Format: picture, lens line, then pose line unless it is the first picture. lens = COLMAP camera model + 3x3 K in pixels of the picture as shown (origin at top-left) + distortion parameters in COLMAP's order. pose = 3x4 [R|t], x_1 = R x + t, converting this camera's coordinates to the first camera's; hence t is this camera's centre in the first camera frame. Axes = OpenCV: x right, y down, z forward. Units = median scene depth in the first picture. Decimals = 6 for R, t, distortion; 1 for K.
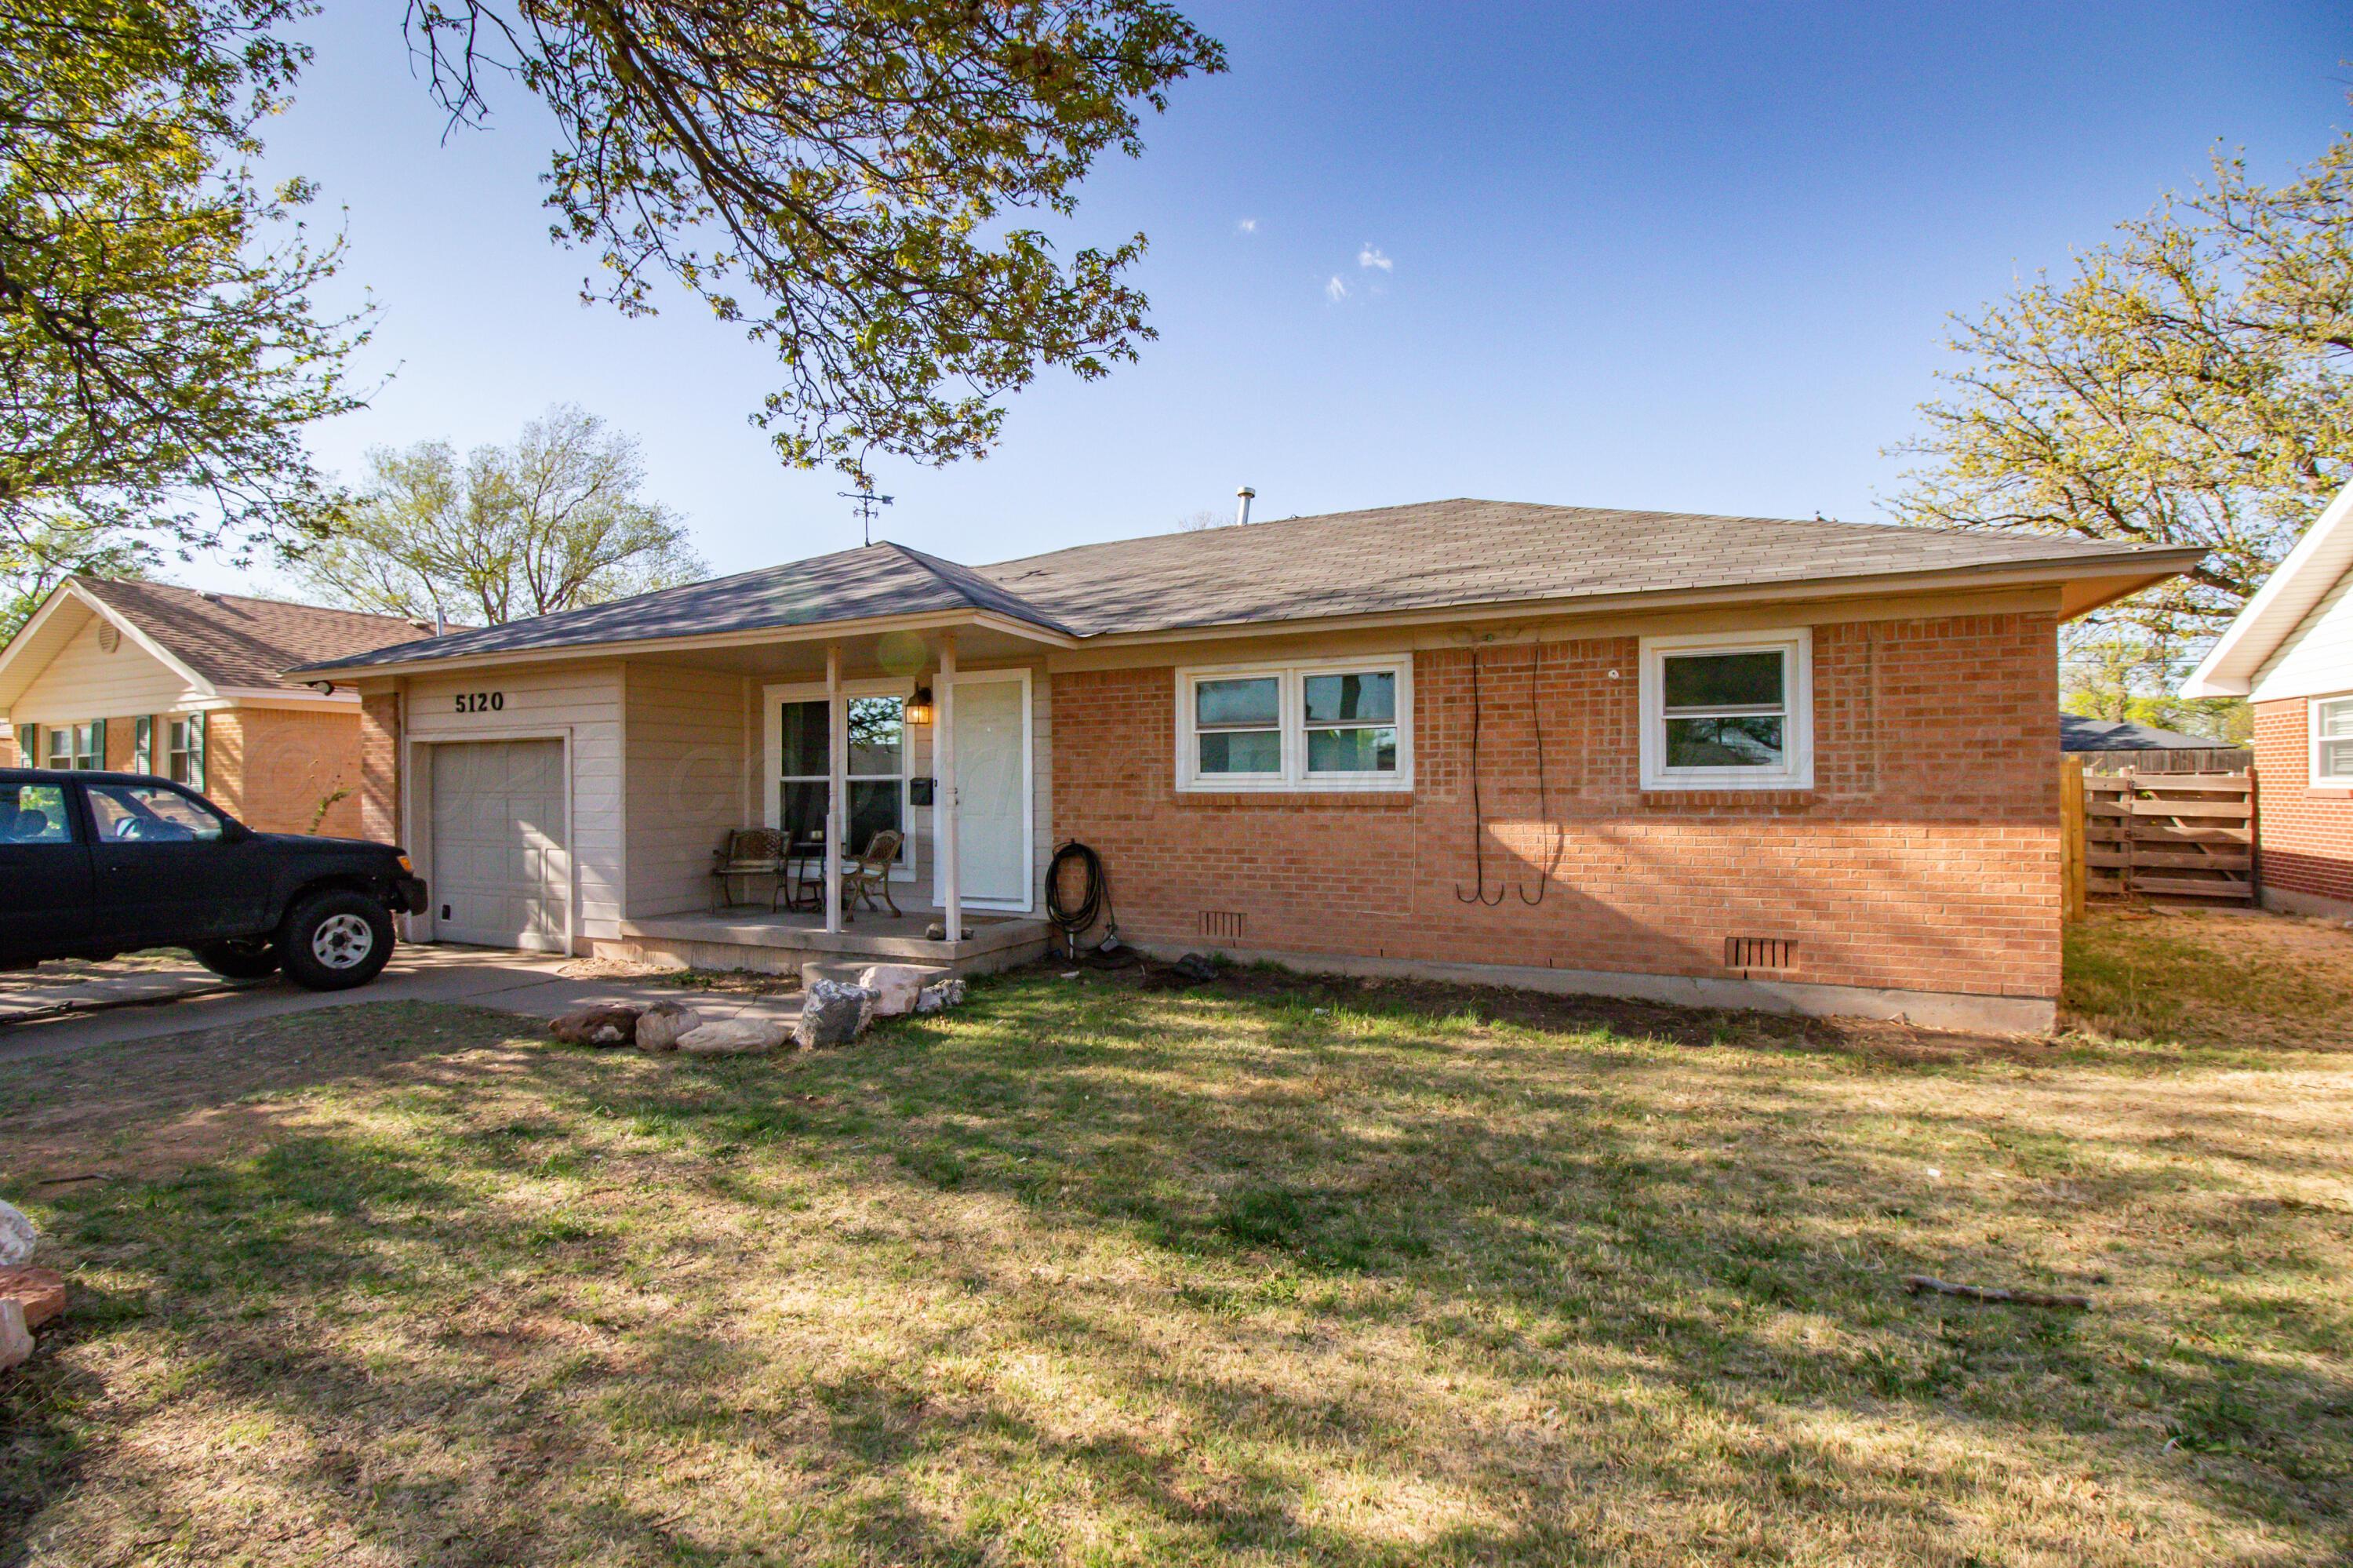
lens RADIAL K [[1131.2, 0, 1165.1], [0, 1131.2, 793.8], [0, 0, 1]] dist [-0.001032, -0.000248]
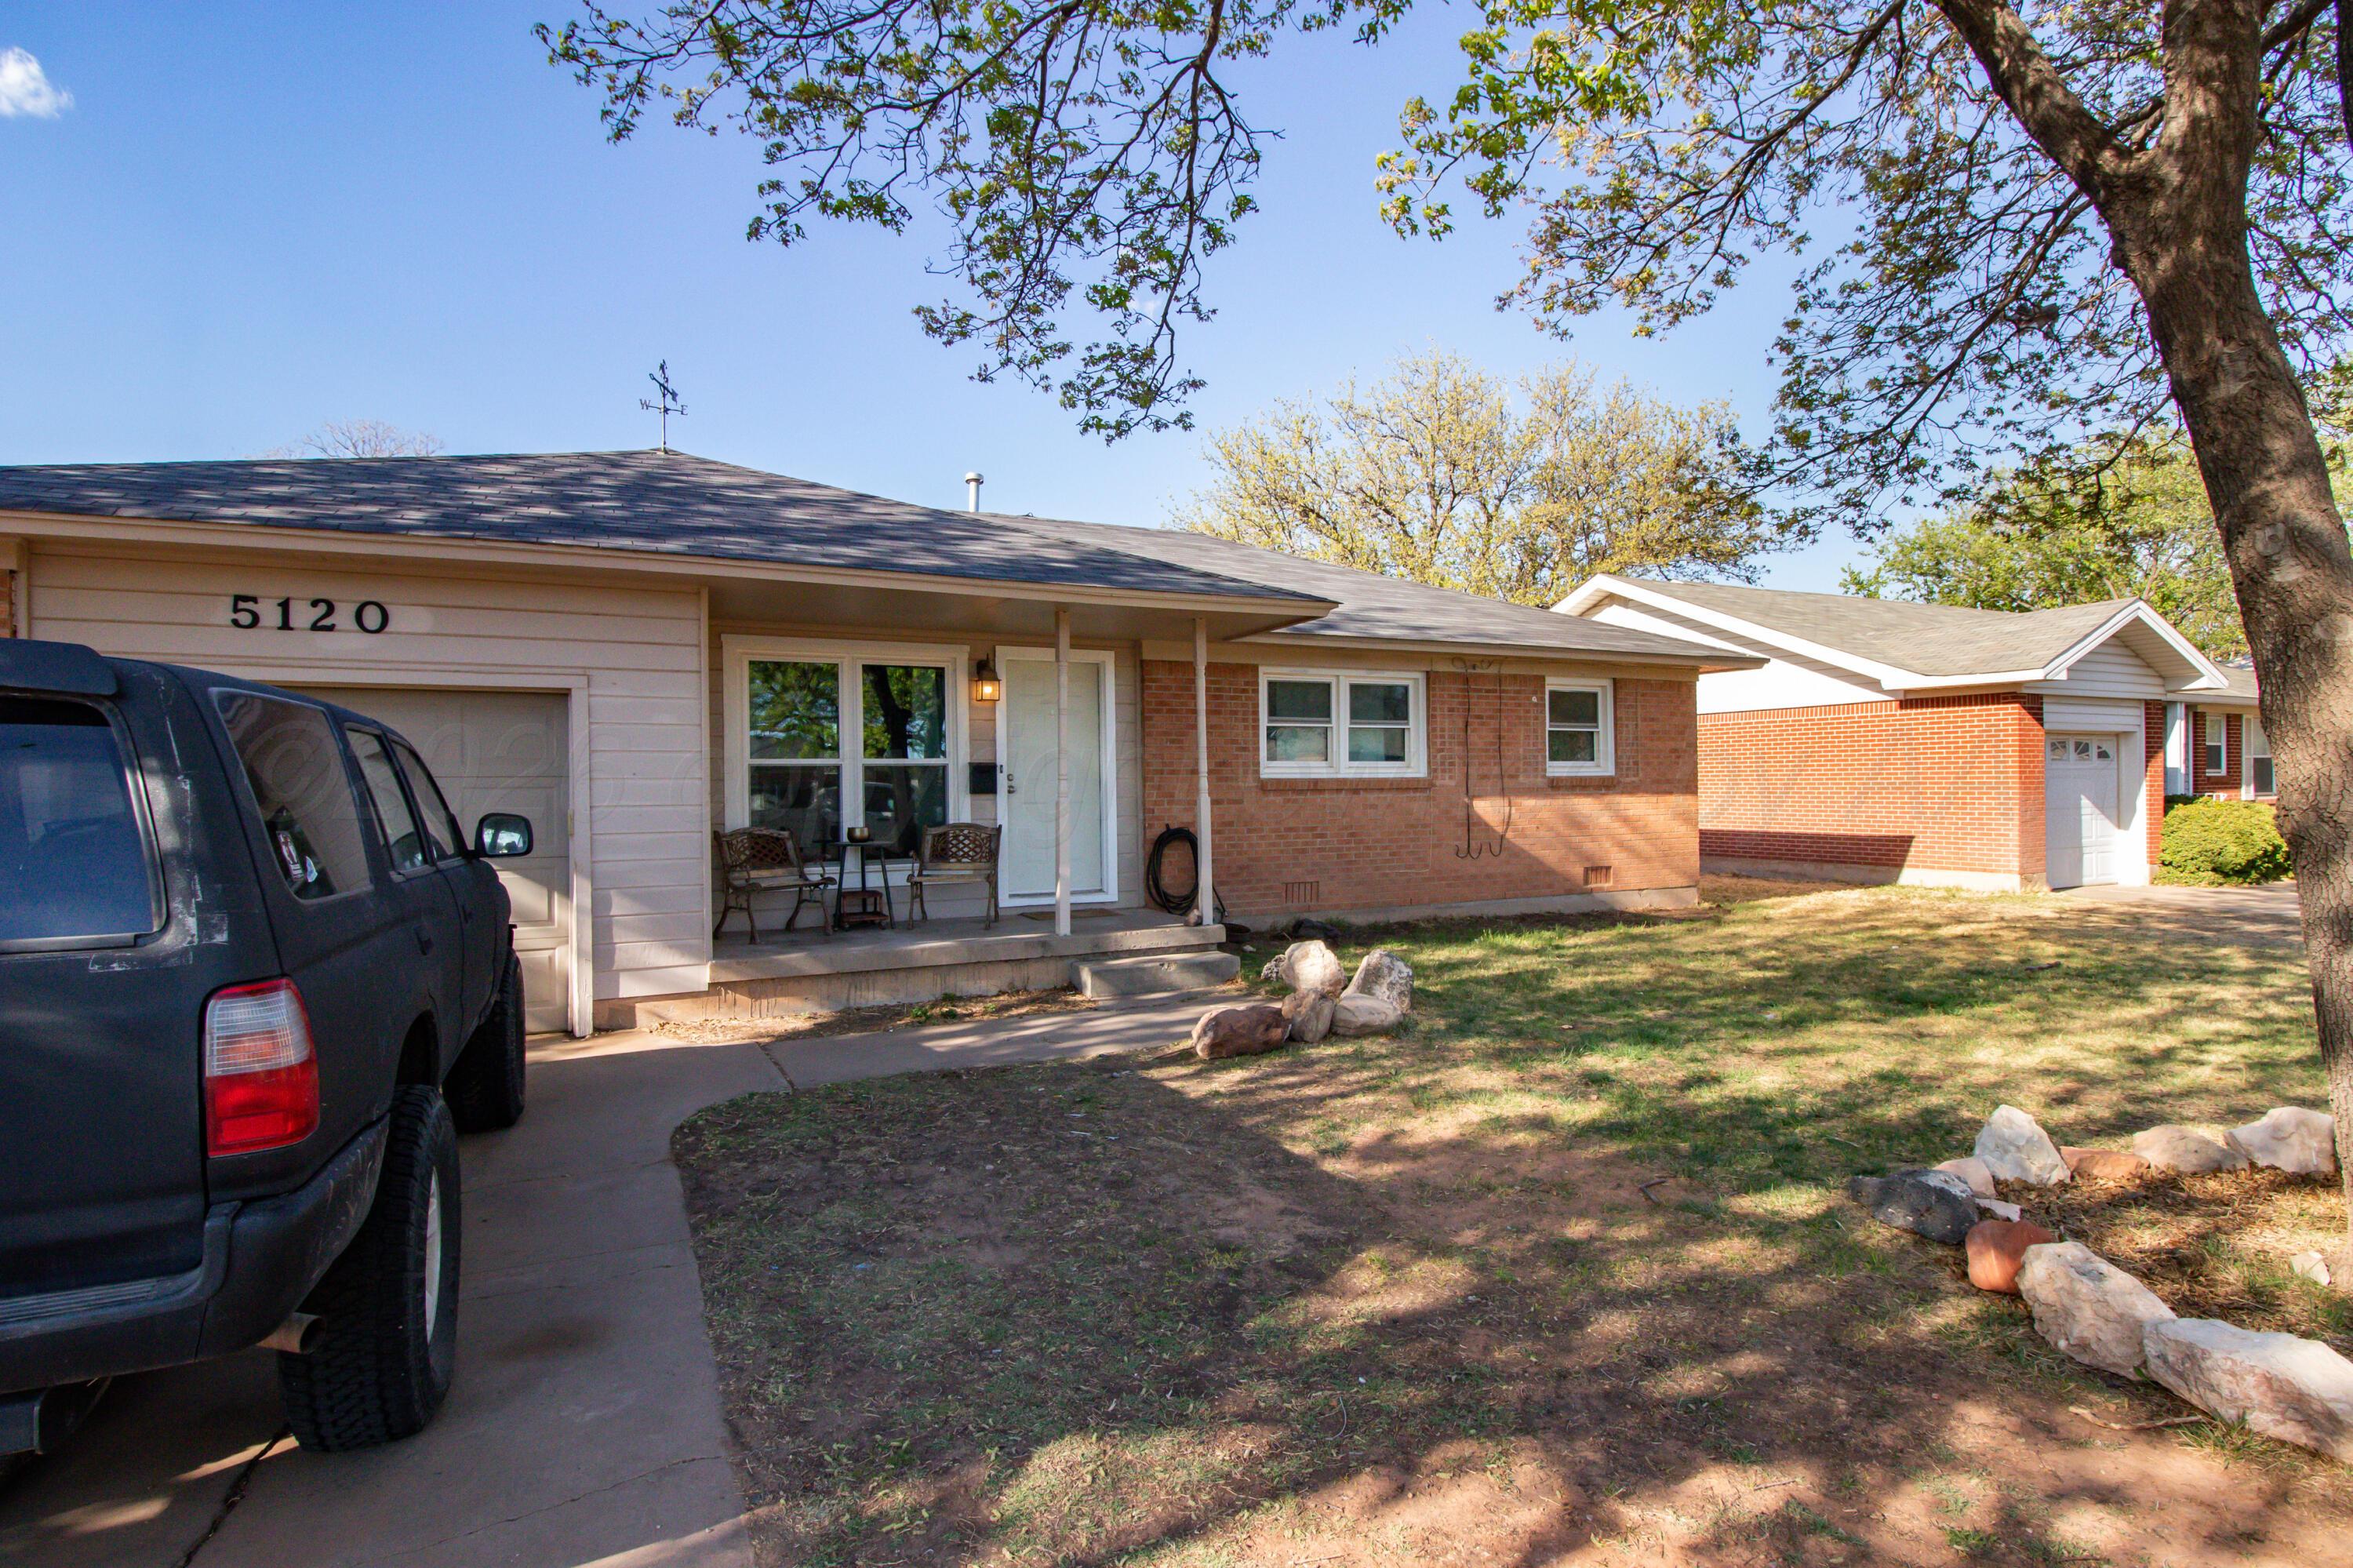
lens RADIAL K [[1167.7, 0, 1176.5], [0, 1167.7, 784.0], [0, 0, 1]] dist [-0.002018, -0.000529]
pose [[0.600360, 0.000911, 0.799729, -0.975793], [0.009266, 0.999924, -0.008095, 0.012984], [-0.799676, 0.012270, 0.600306, 0.386047]]
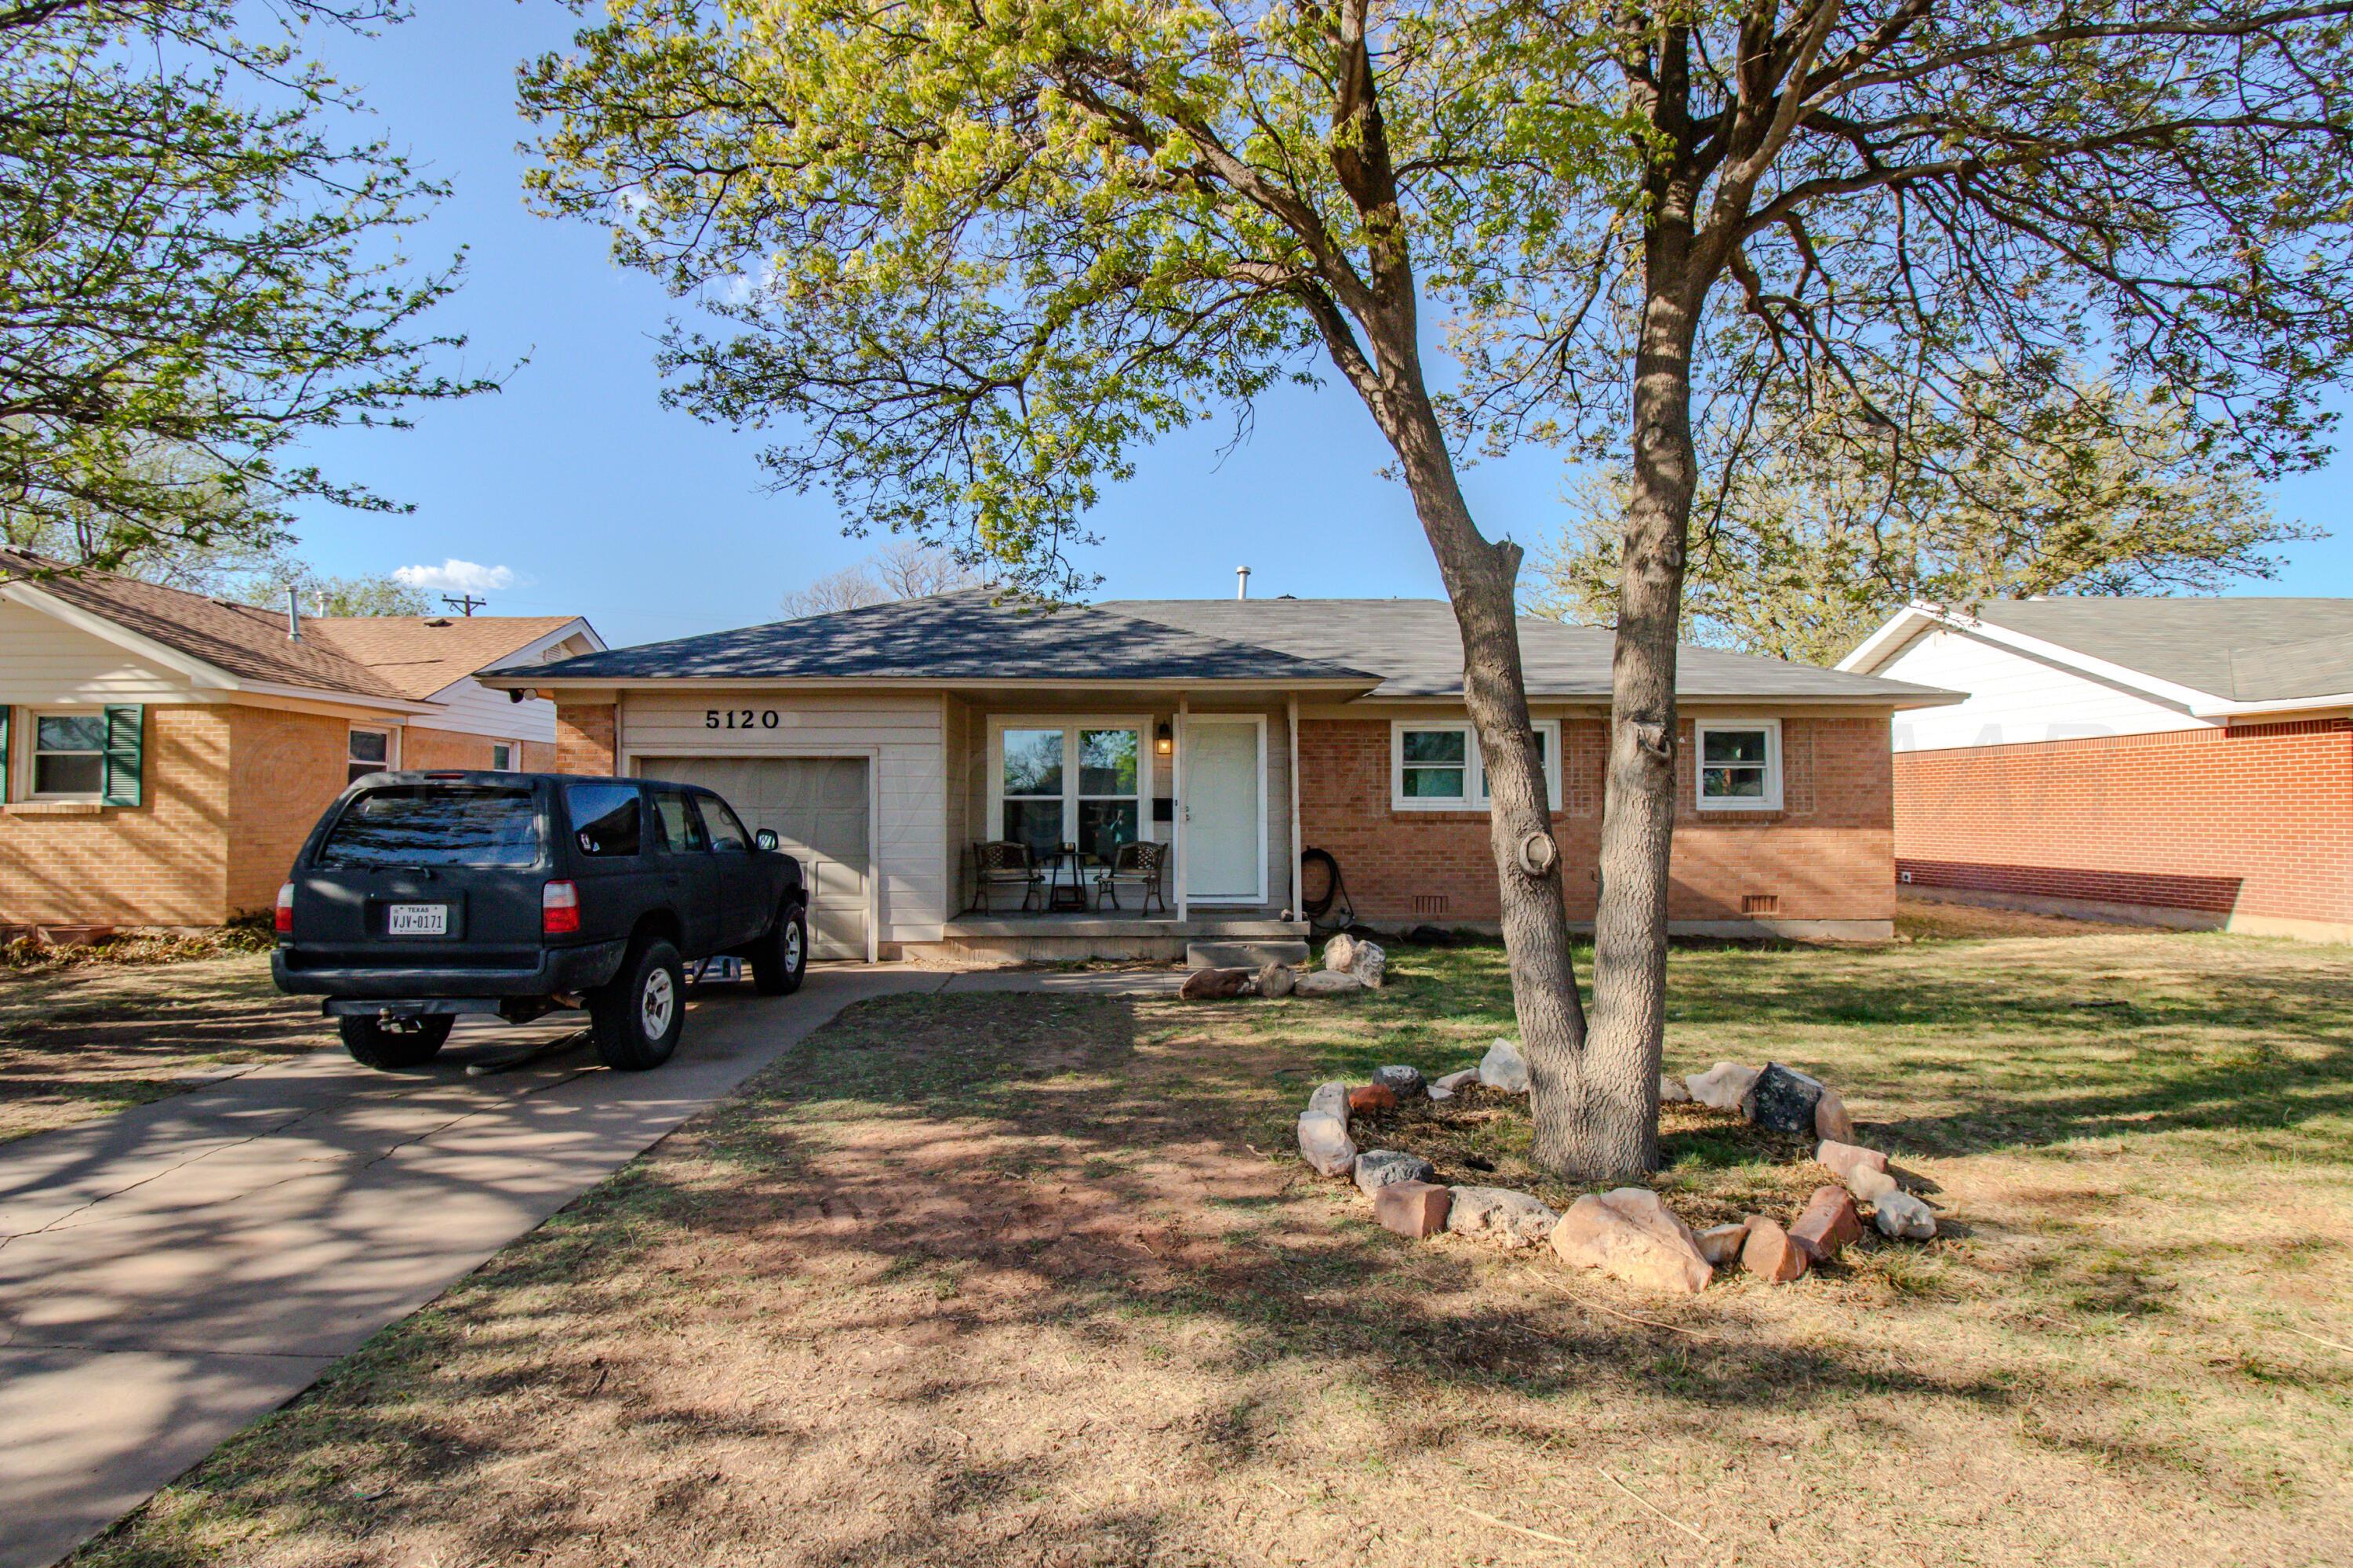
lens RADIAL K [[1131.2, 0, 1165.1], [0, 1131.2, 793.8], [0, 0, 1]] dist [-0.001032, -0.000248]
pose [[0.880304, 0.012642, 0.474242, -0.908867], [-0.001585, 0.999718, -0.023707, 0.011691], [-0.474408, 0.020118, 0.880075, -0.086649]]
